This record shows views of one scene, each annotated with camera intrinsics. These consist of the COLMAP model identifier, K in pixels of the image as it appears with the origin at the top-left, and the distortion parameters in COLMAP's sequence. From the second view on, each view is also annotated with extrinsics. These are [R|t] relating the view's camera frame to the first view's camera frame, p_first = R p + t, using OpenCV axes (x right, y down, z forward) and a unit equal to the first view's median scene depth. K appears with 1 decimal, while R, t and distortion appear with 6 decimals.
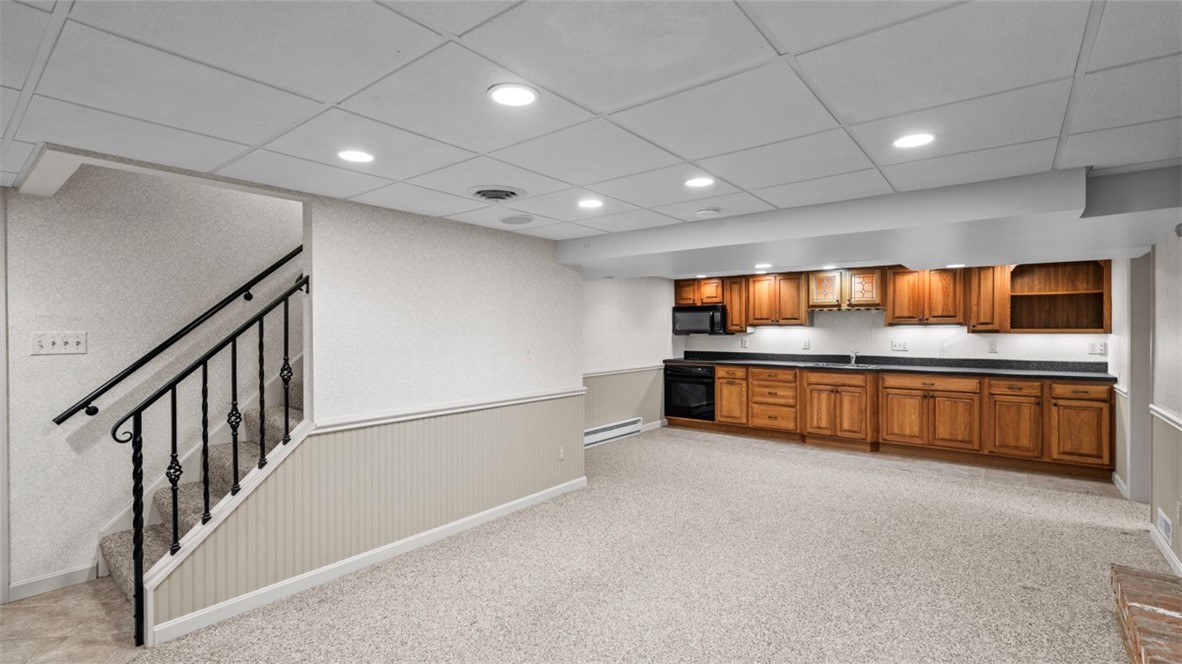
lens RADIAL K [[533.9, 0, 587.6], [0, 533.9, 331.6], [0, 0, 1]] dist [-0.003562, 0.002397]
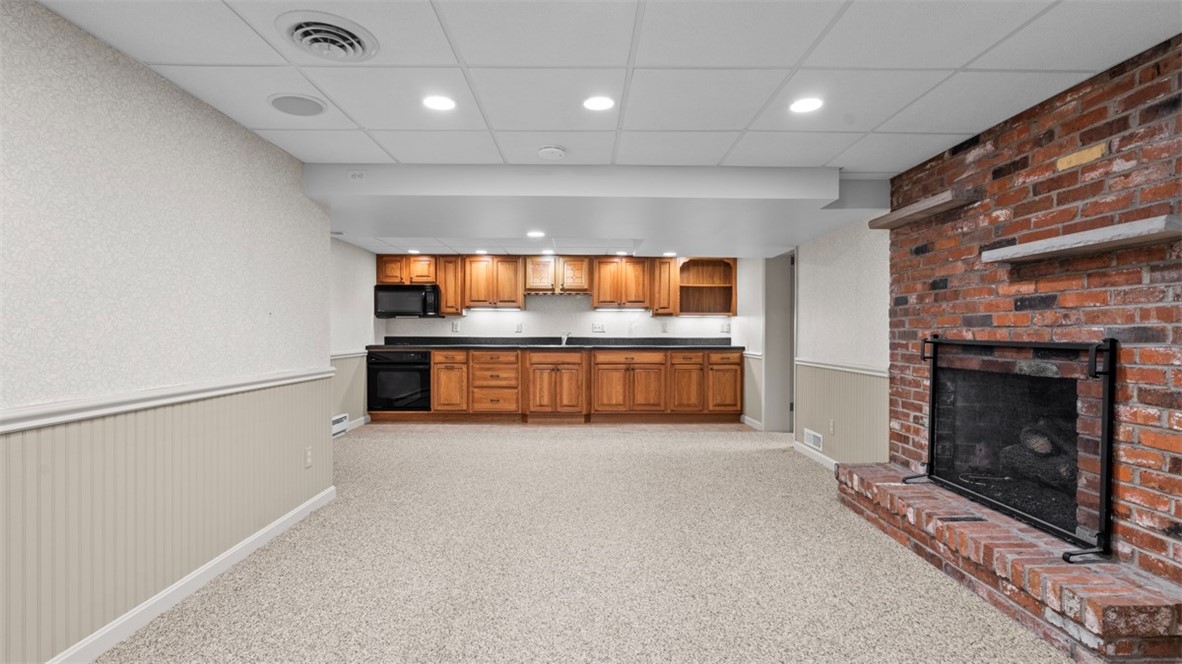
lens RADIAL K [[533.9, 0, 591.8], [0, 533.9, 333.4], [0, 0, 1]] dist [-0.003562, 0.002397]
pose [[0.770535, 0.003436, 0.637389, -0.162689], [-0.002165, 0.999994, -0.002774, 0.045854], [-0.637394, 0.000757, 0.770537, 0.149830]]
